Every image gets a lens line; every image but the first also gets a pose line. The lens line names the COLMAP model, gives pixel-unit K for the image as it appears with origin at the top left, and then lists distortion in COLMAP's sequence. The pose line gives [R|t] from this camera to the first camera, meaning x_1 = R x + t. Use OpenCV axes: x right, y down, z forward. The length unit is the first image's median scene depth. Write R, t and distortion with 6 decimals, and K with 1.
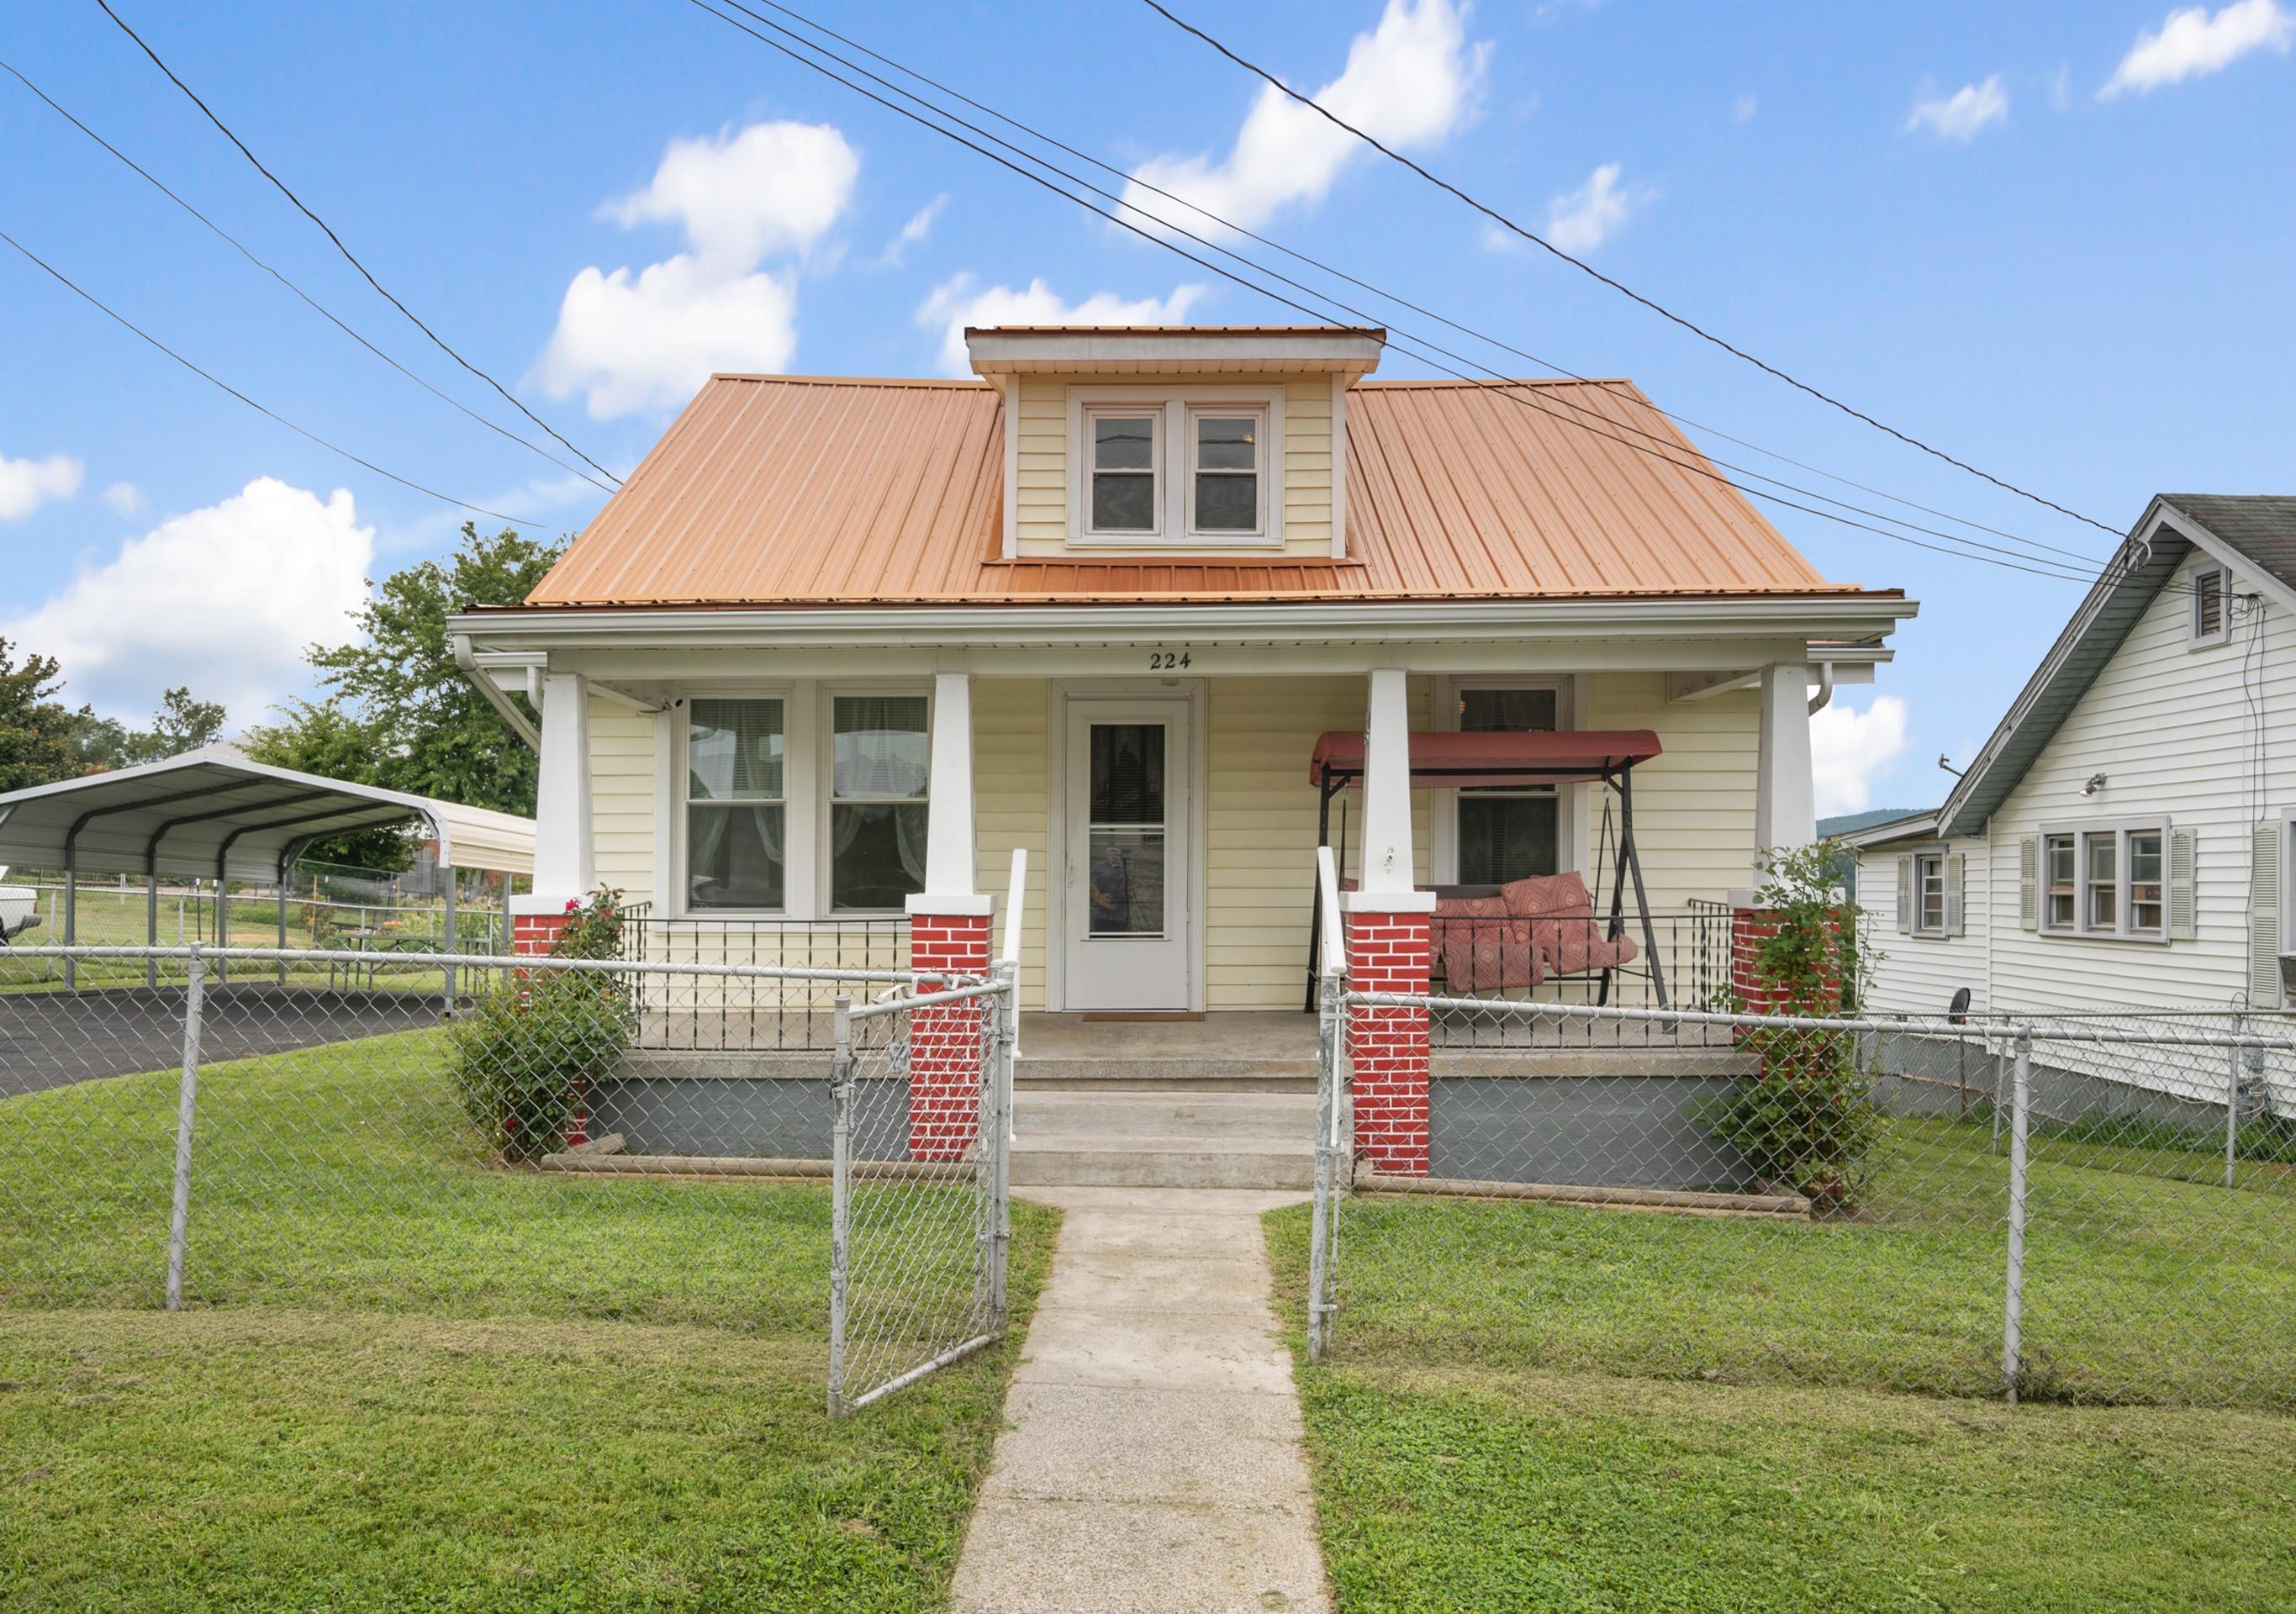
lens RADIAL K [[1638.7, 0, 1148.0], [0, 1638.7, 807.0], [0, 0, 1]] dist [0.004213, 0.003203]
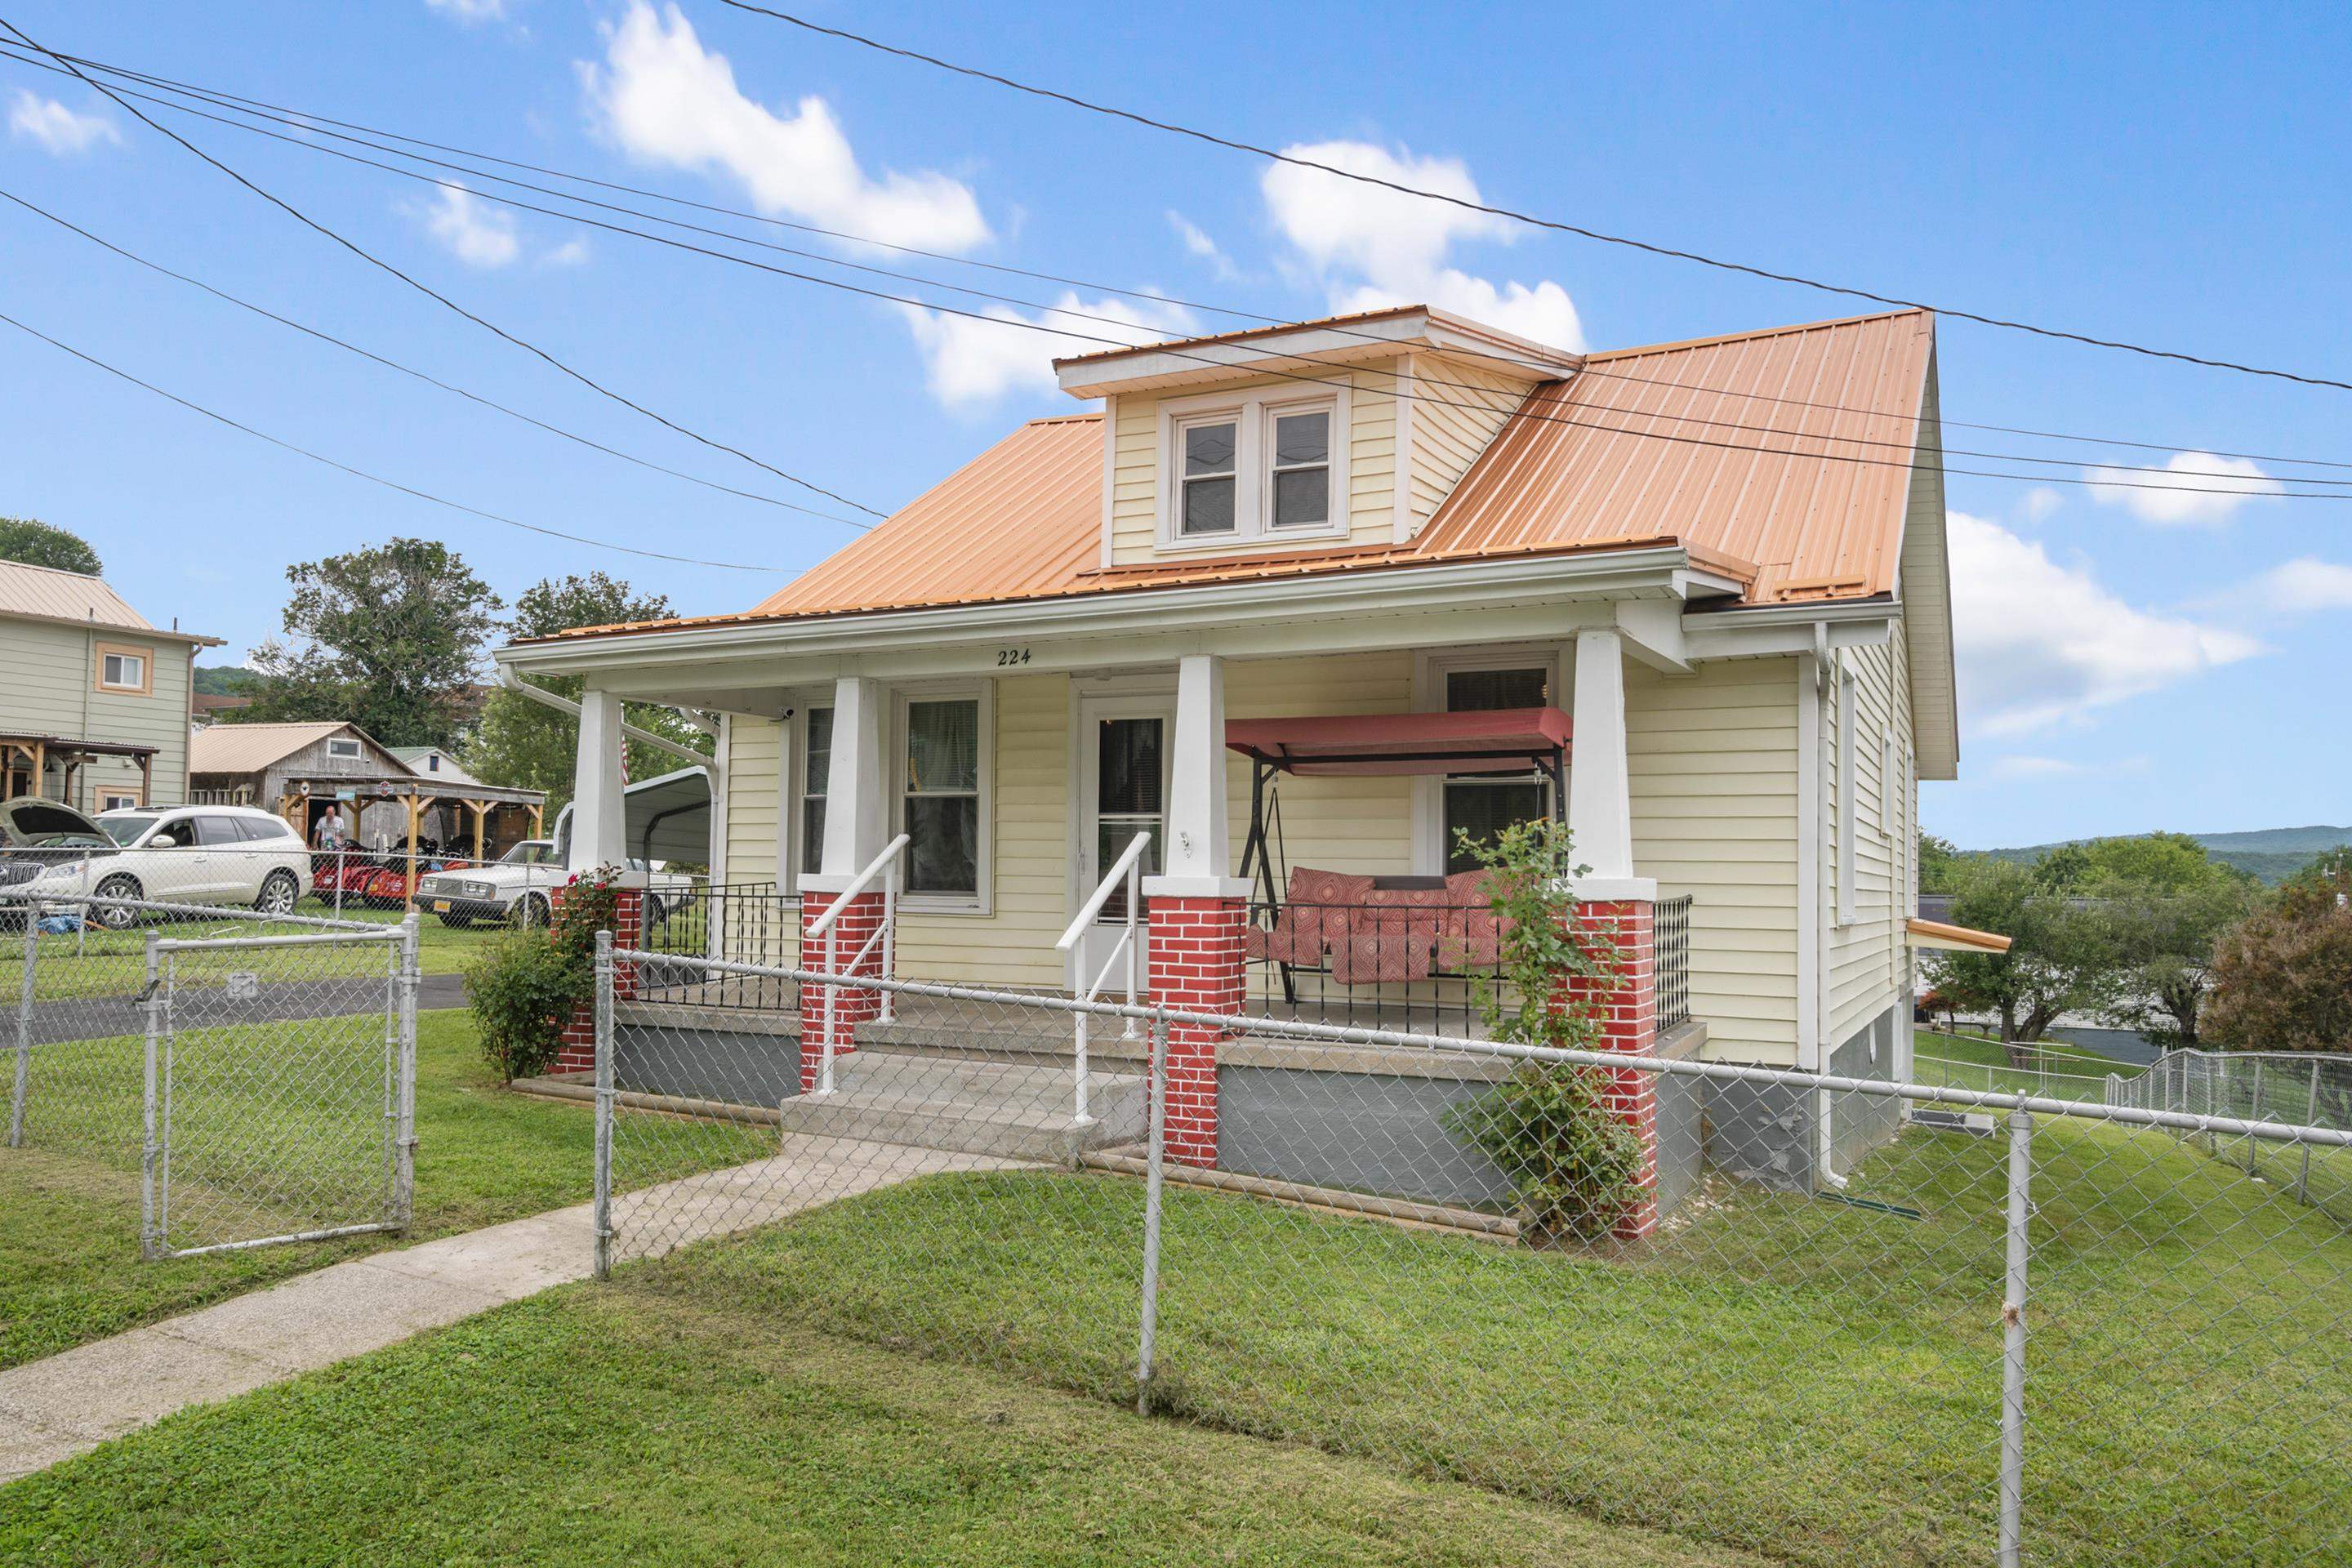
lens RADIAL K [[1611.8, 0, 1176.5], [0, 1611.8, 773.5], [0, 0, 1]] dist [0.004622, 0.002751]
pose [[0.897753, -0.016638, -0.440184, 0.464631], [0.005415, 0.999628, -0.026740, 0.012112], [0.440465, 0.021622, 0.897509, 0.088053]]
